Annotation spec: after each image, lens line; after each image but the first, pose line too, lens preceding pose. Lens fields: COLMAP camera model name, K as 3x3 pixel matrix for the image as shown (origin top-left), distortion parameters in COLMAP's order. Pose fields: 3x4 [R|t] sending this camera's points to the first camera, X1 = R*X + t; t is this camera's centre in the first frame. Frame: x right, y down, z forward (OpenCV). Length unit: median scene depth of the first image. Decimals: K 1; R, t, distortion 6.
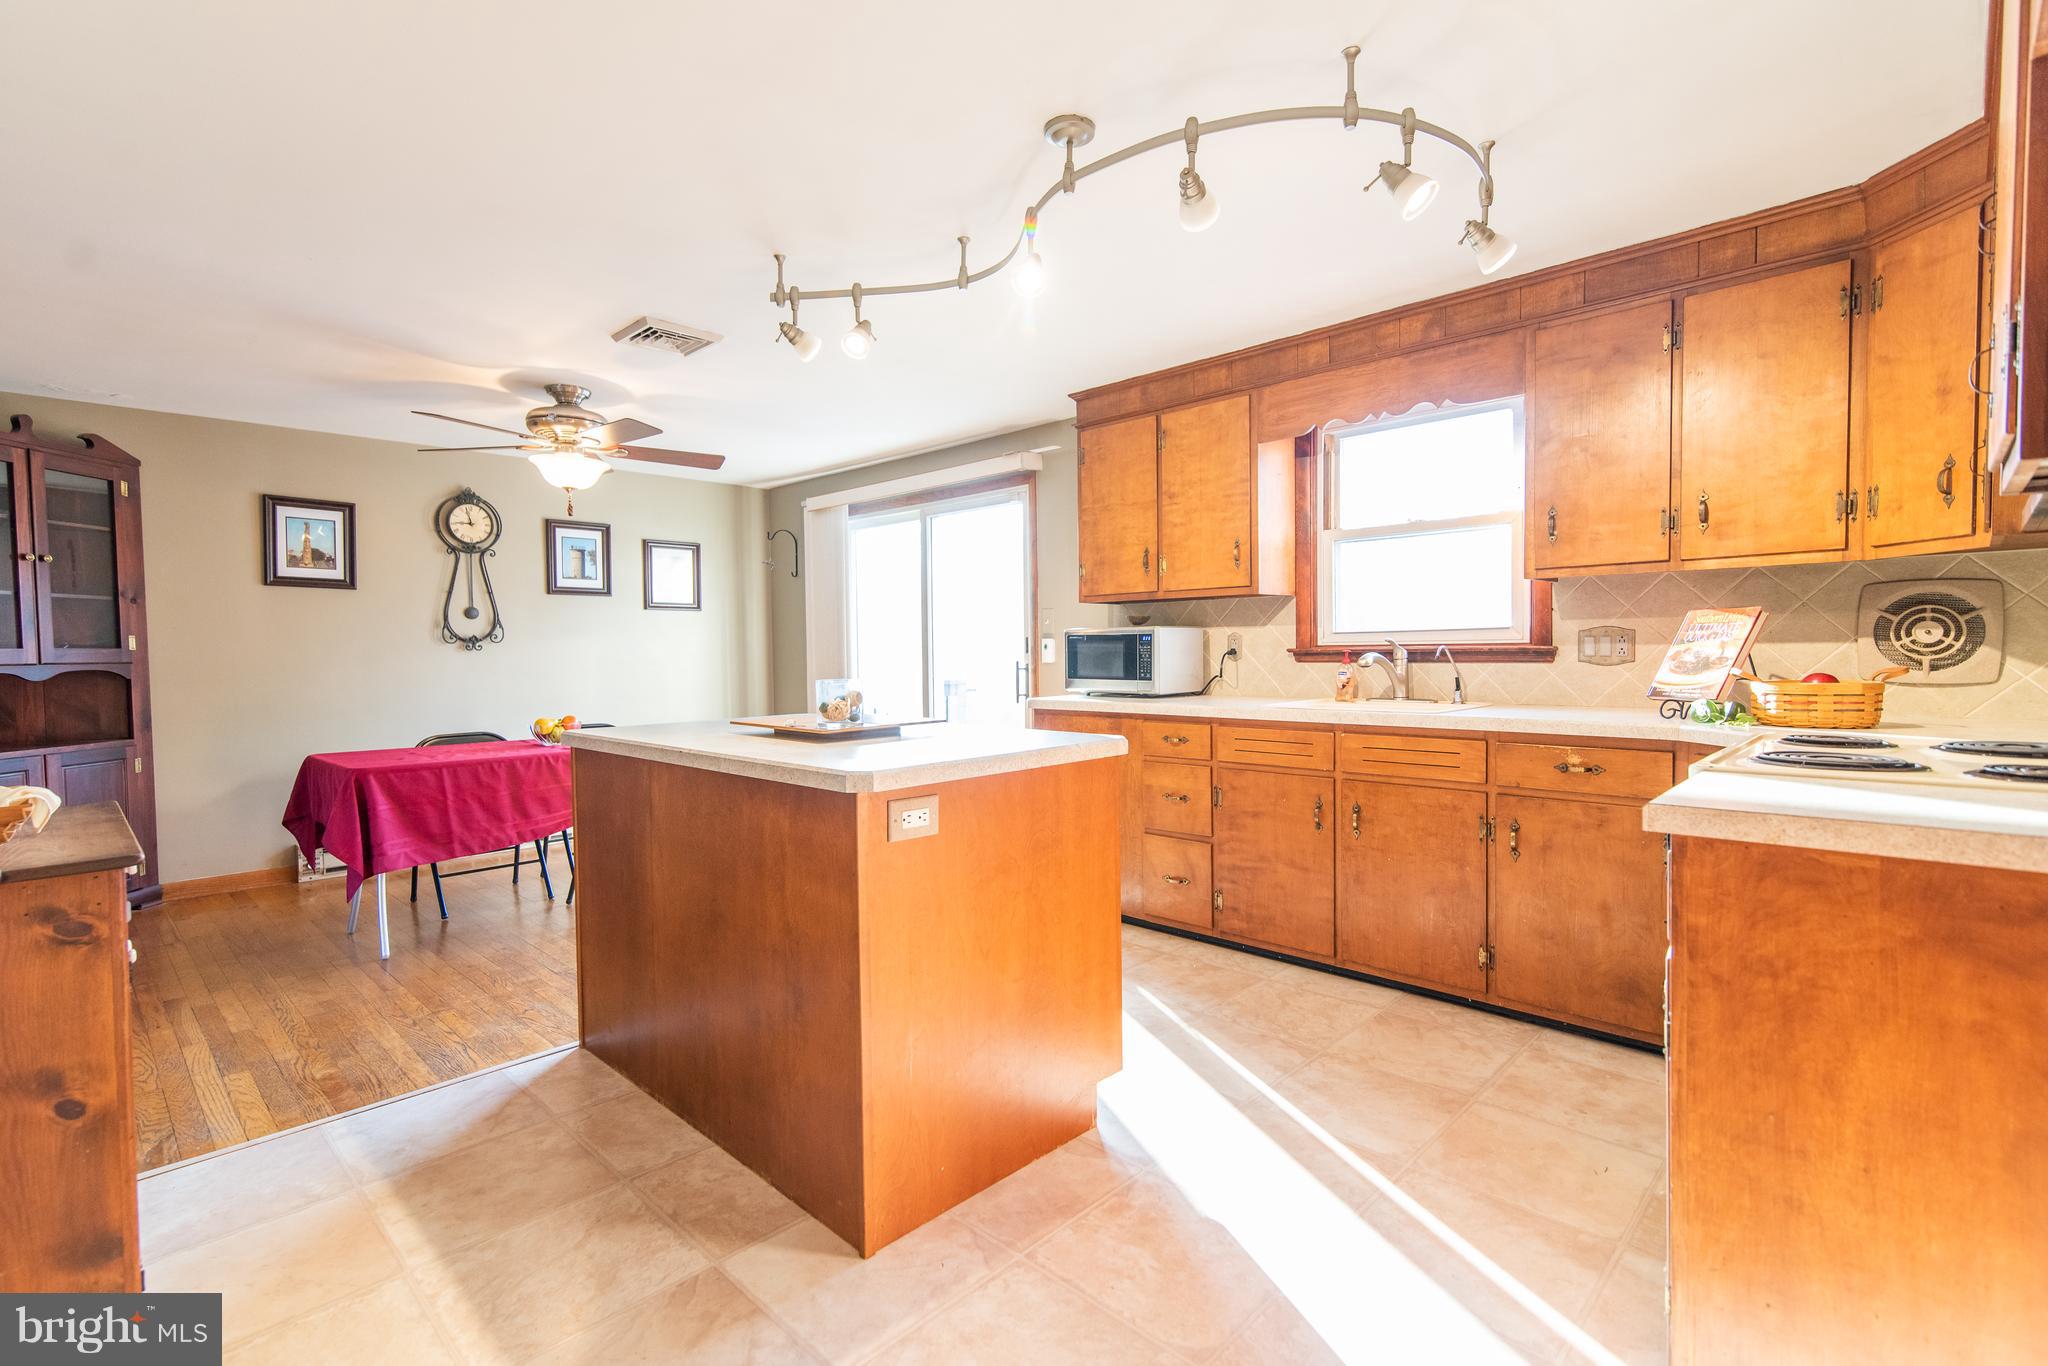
lens RADIAL K [[953.3, 0, 1050.3], [0, 953.3, 680.8], [0, 0, 1]] dist [0.002799, 0.000391]
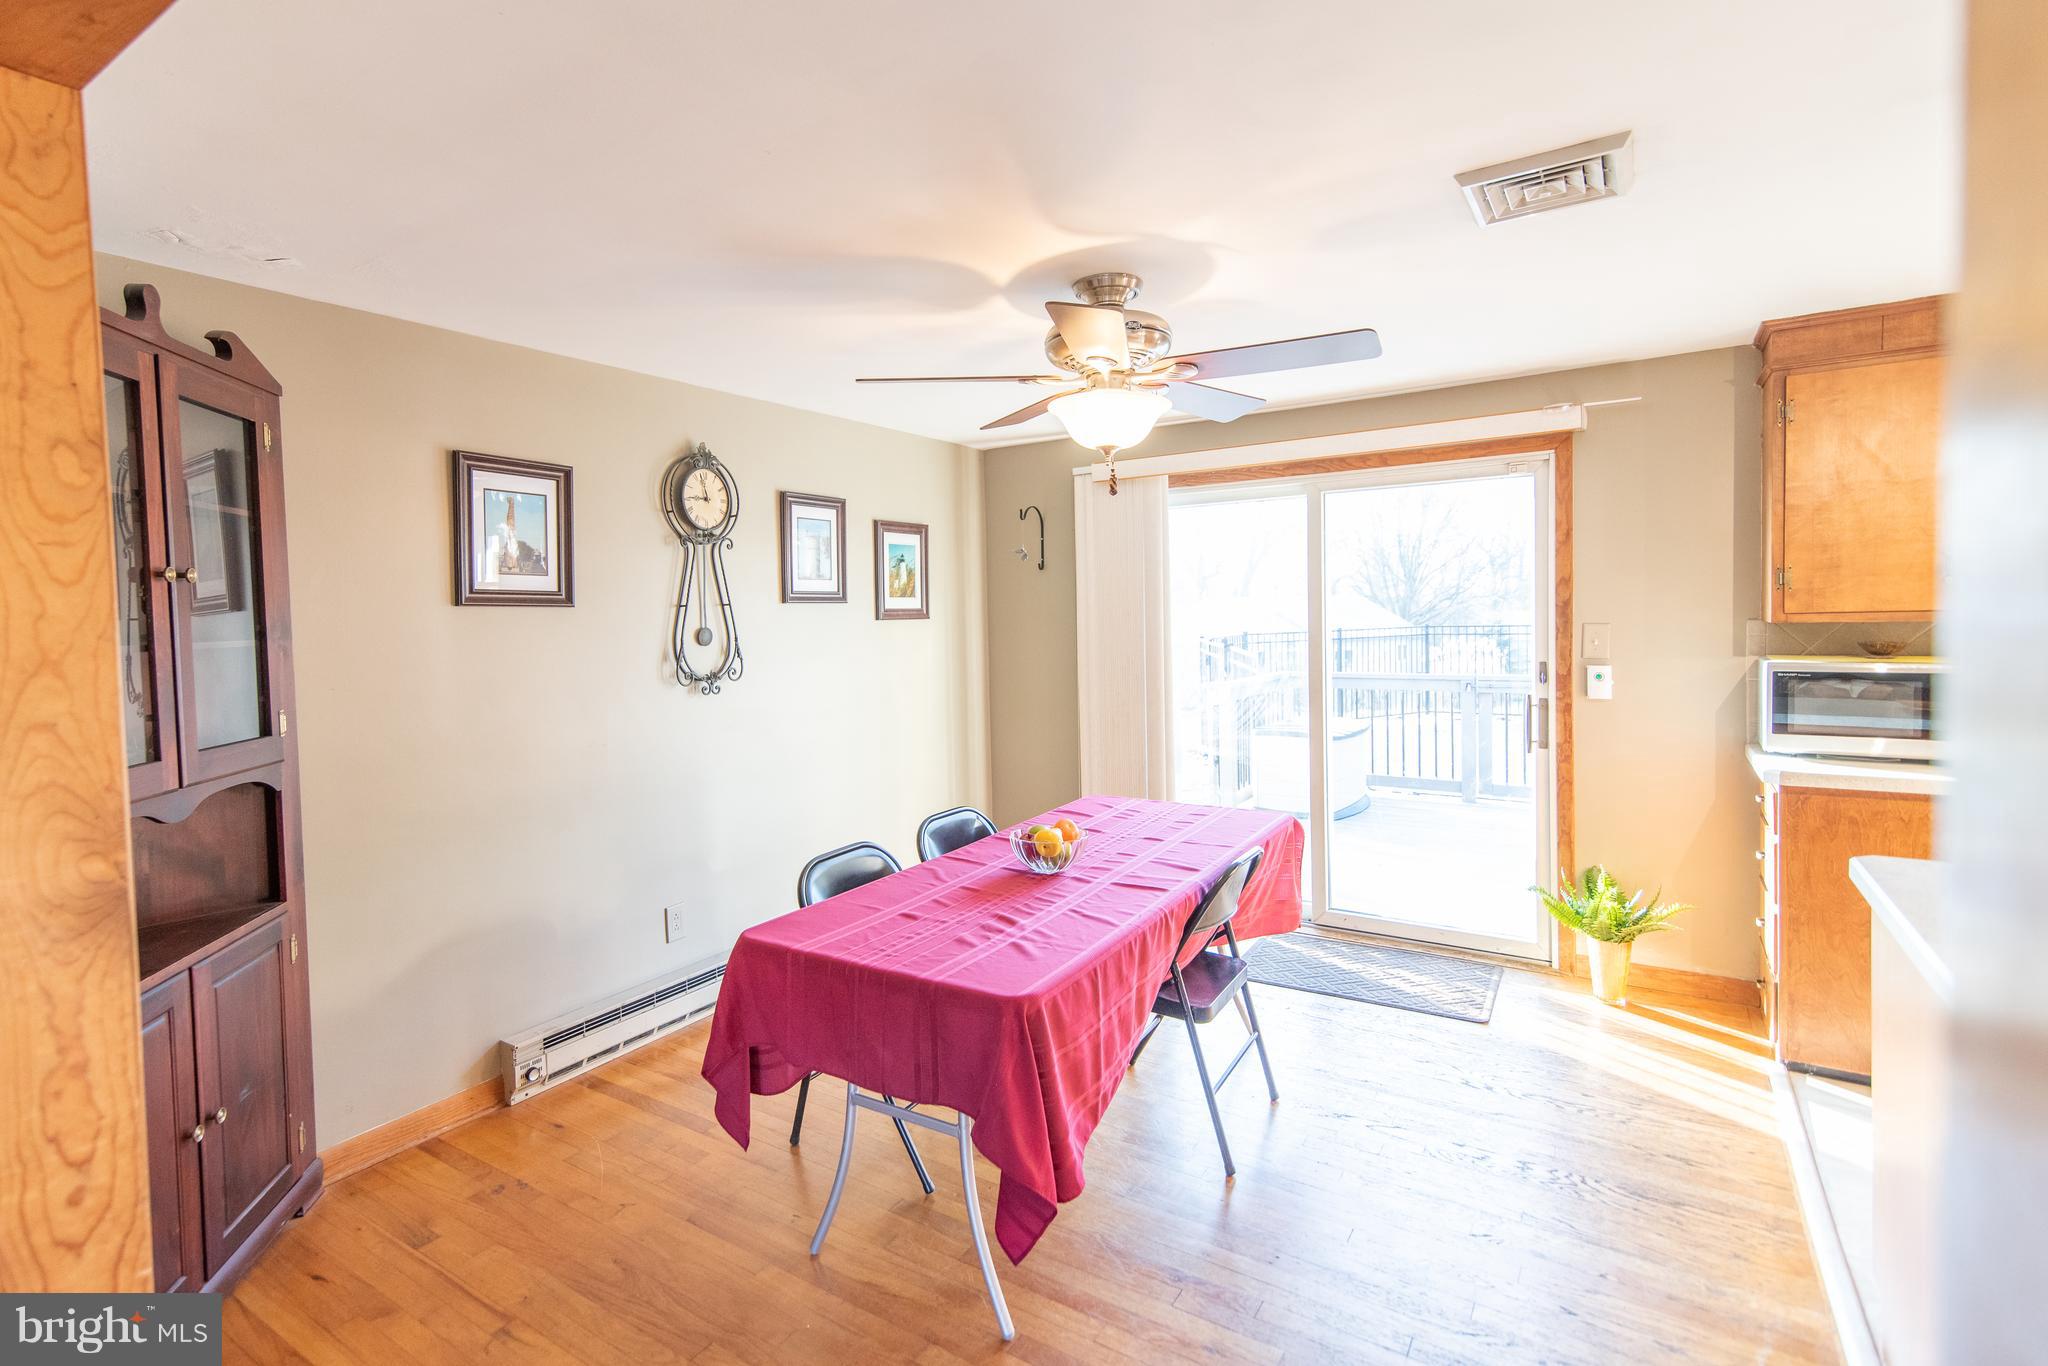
lens RADIAL K [[989.8, 0, 1017.5], [0, 989.8, 645.1], [0, 0, 1]] dist [-0.000017, -0.000108]
pose [[0.986828, -0.016905, 0.160887, -0.548503], [0.017873, 0.999830, -0.004566, -0.063279], [-0.160782, 0.007381, 0.986962, 0.327338]]
